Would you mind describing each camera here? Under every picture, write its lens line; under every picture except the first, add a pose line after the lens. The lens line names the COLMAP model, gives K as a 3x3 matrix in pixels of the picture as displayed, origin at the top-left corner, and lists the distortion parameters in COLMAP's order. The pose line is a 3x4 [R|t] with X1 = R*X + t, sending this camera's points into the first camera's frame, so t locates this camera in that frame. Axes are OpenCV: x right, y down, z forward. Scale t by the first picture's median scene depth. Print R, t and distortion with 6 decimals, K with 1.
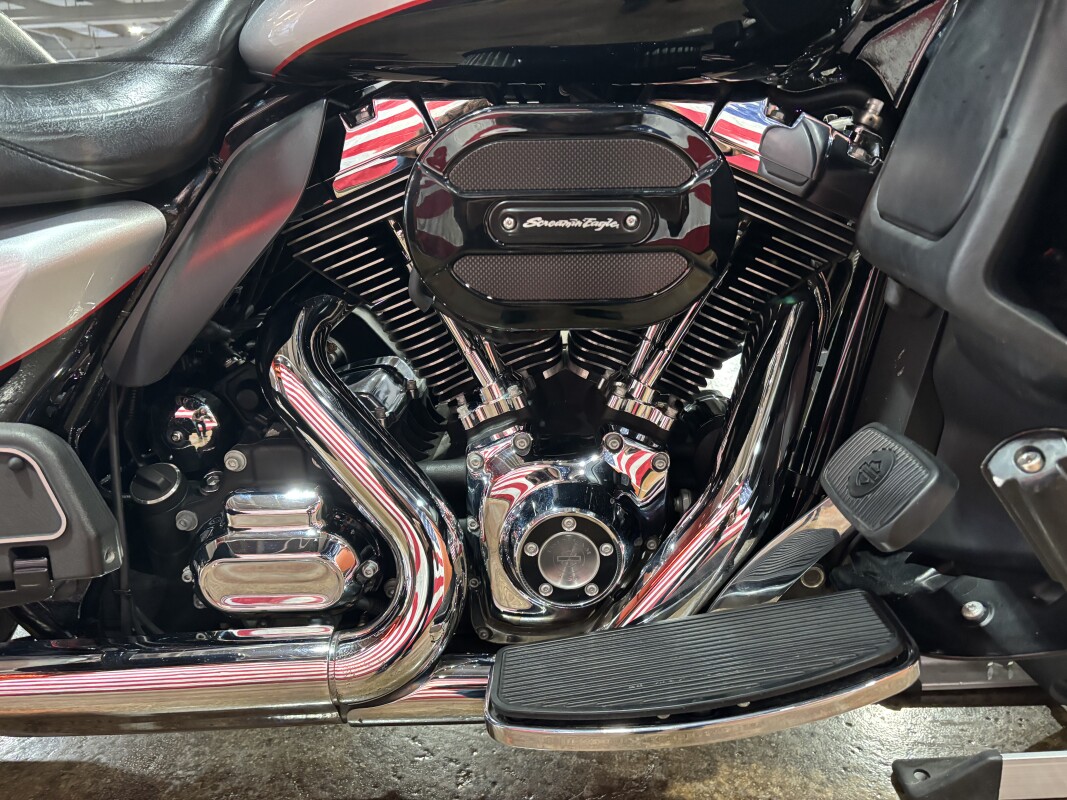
lens RADIAL K [[809.2, 0, 540.6], [0, 809.2, 400.5], [0, 0, 1]] dist [0.053722, -0.068762]
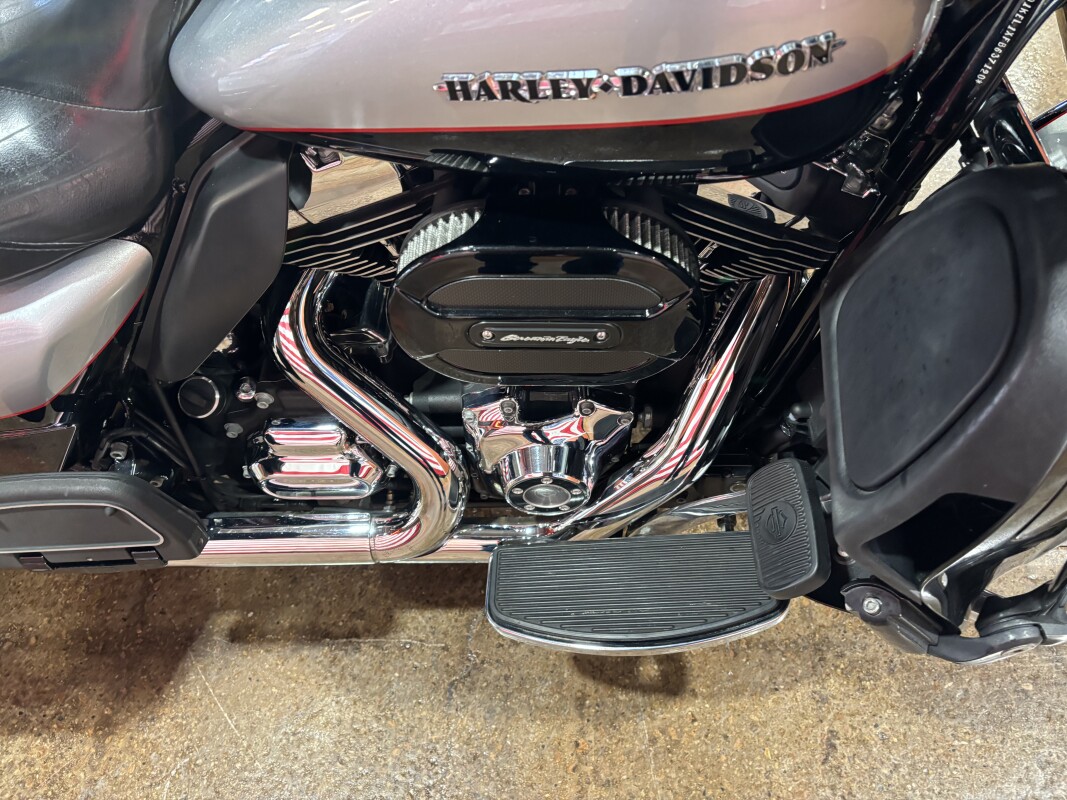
lens RADIAL K [[809.2, 0, 540.6], [0, 809.2, 400.5], [0, 0, 1]] dist [0.053722, -0.068762]
pose [[0.999904, 0.005359, -0.012799, 0.046063], [0.003928, 0.775341, 0.631531, -0.832558], [0.013308, -0.631520, 0.775245, 0.112213]]
